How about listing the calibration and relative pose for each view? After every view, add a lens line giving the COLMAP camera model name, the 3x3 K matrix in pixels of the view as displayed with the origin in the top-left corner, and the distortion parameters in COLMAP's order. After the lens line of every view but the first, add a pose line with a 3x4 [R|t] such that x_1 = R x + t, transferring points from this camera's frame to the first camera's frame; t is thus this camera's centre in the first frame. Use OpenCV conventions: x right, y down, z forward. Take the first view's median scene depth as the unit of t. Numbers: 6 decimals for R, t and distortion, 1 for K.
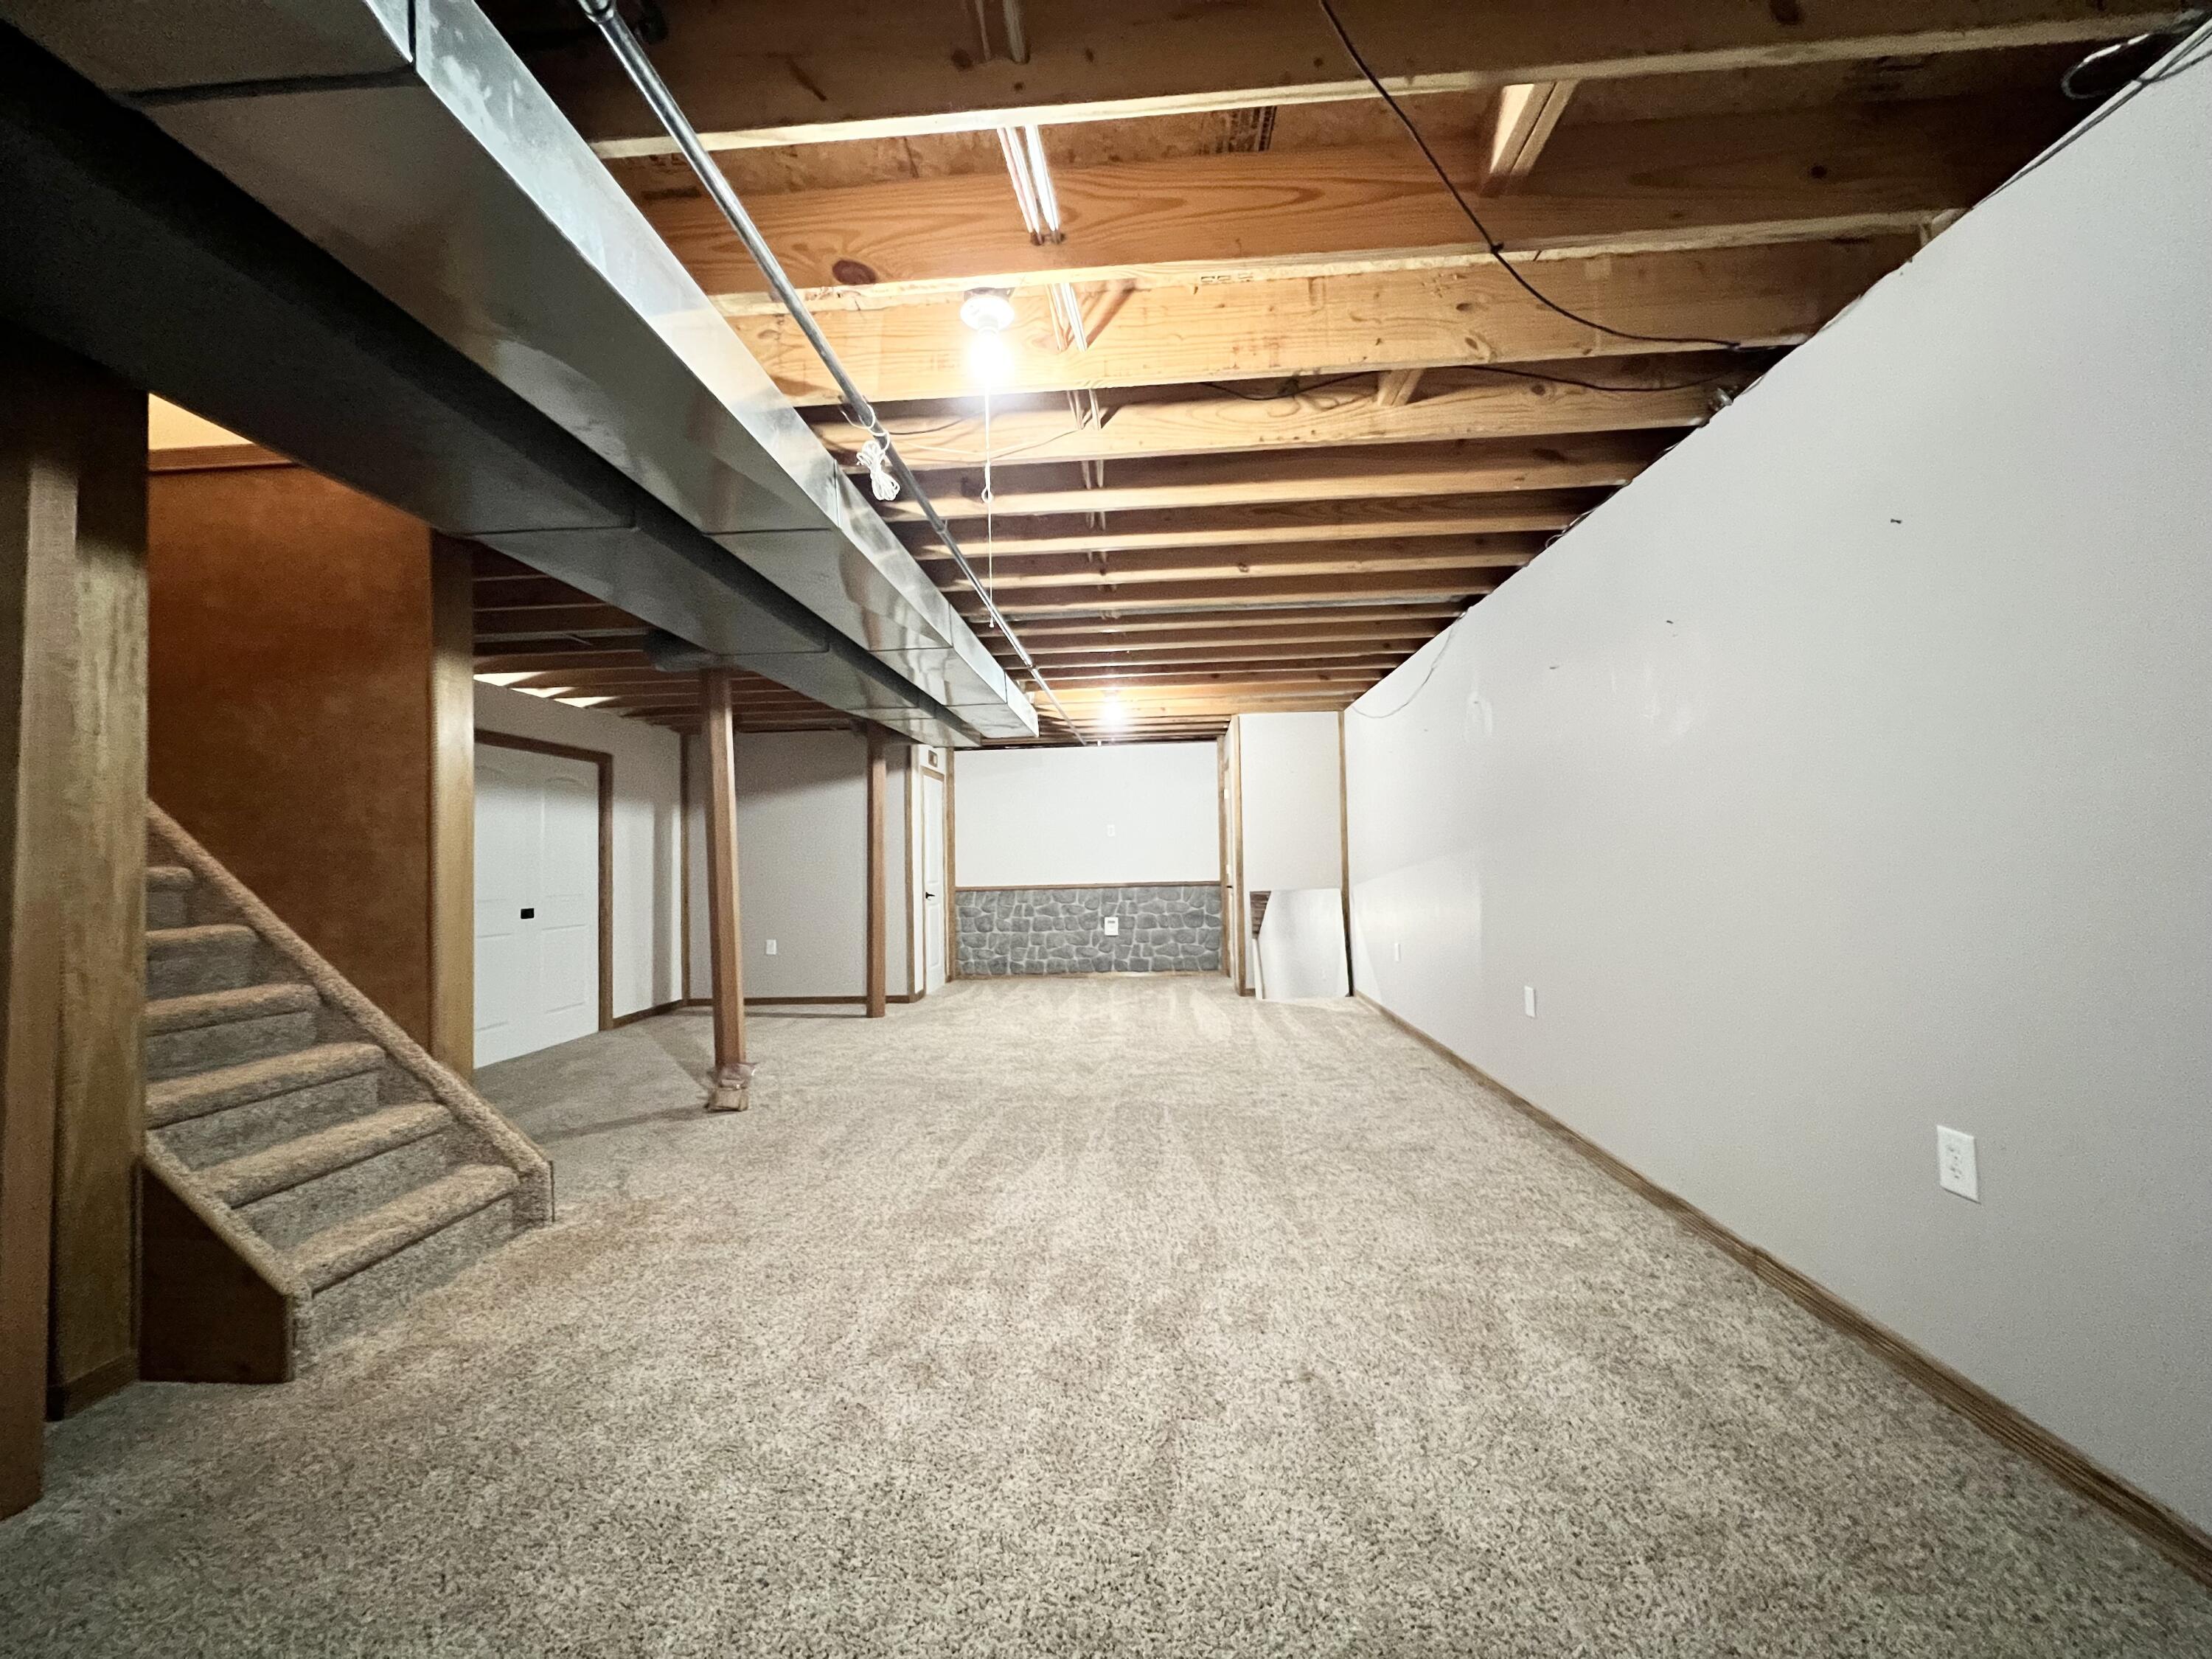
lens RADIAL K [[881.0, 0, 1100.8], [0, 881.0, 833.9], [0, 0, 1]] dist [-0.002050, 0.001122]
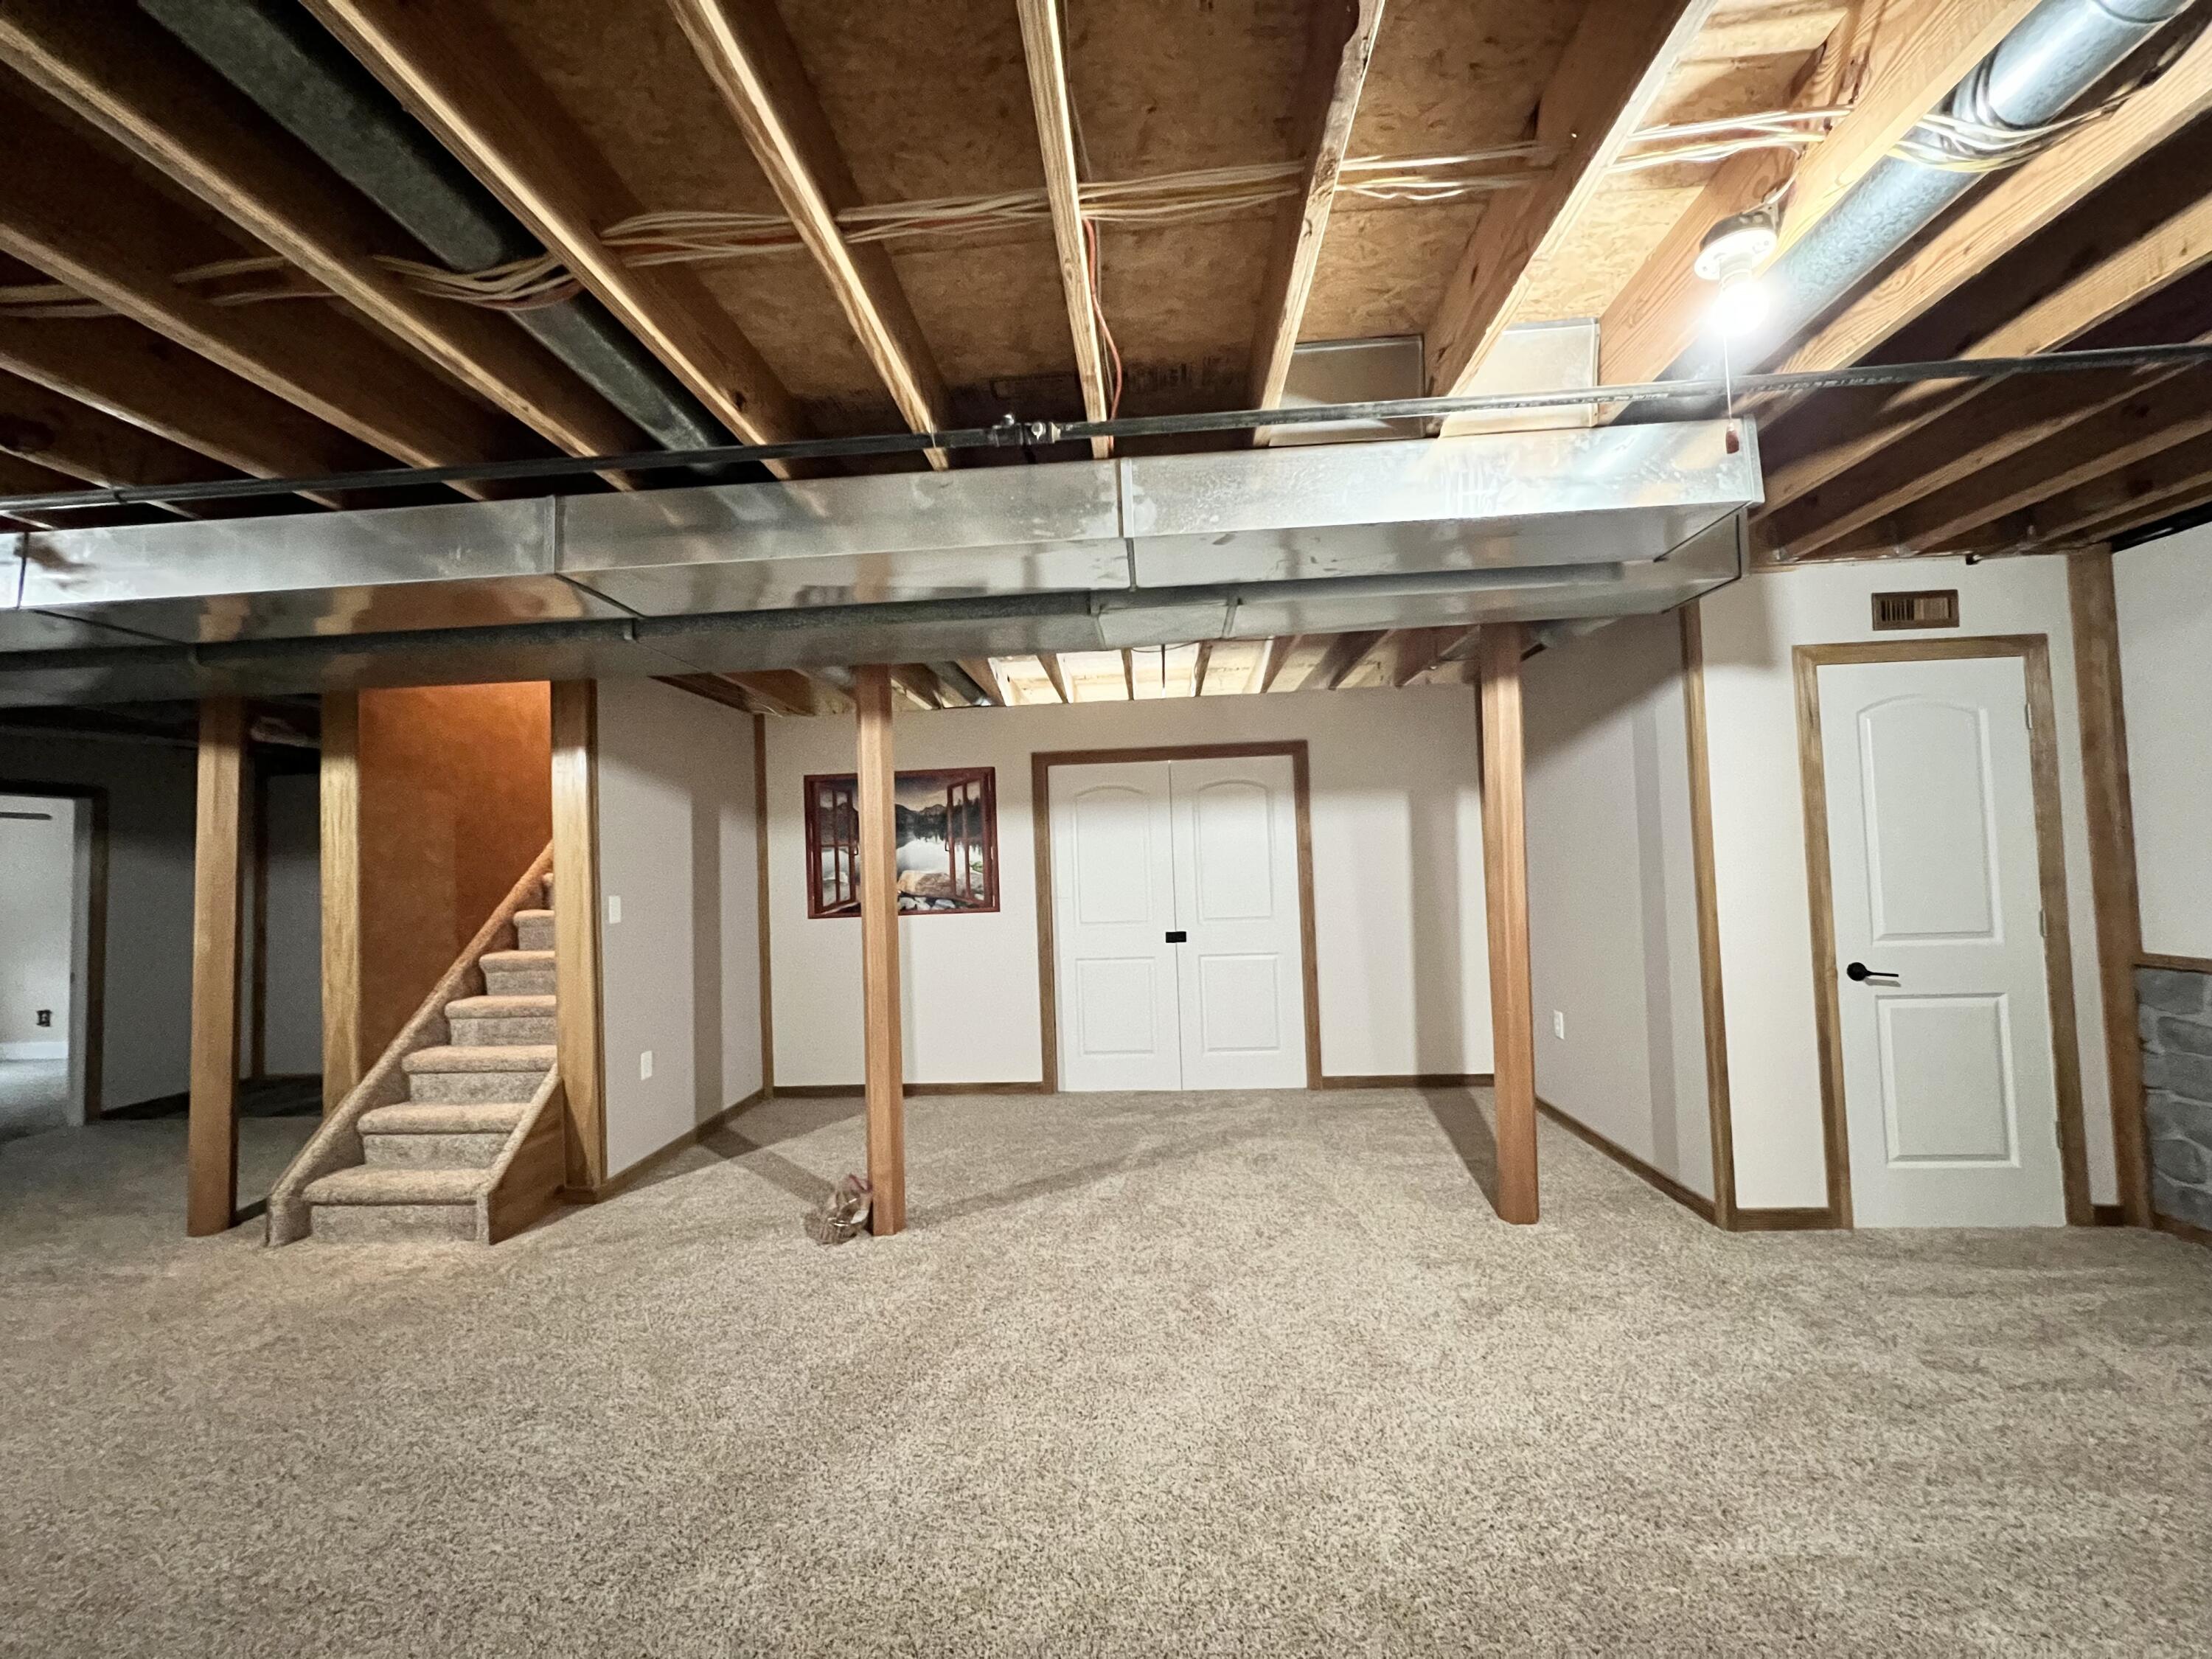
lens RADIAL K [[881.0, 0, 1100.4], [0, 881.0, 827.6], [0, 0, 1]] dist [-0.002050, 0.001122]
pose [[-0.001045, -0.018508, -0.999828, 0.235437], [0.067527, 0.997545, -0.018536, -0.009886], [0.997717, -0.067535, 0.000208, 0.819414]]
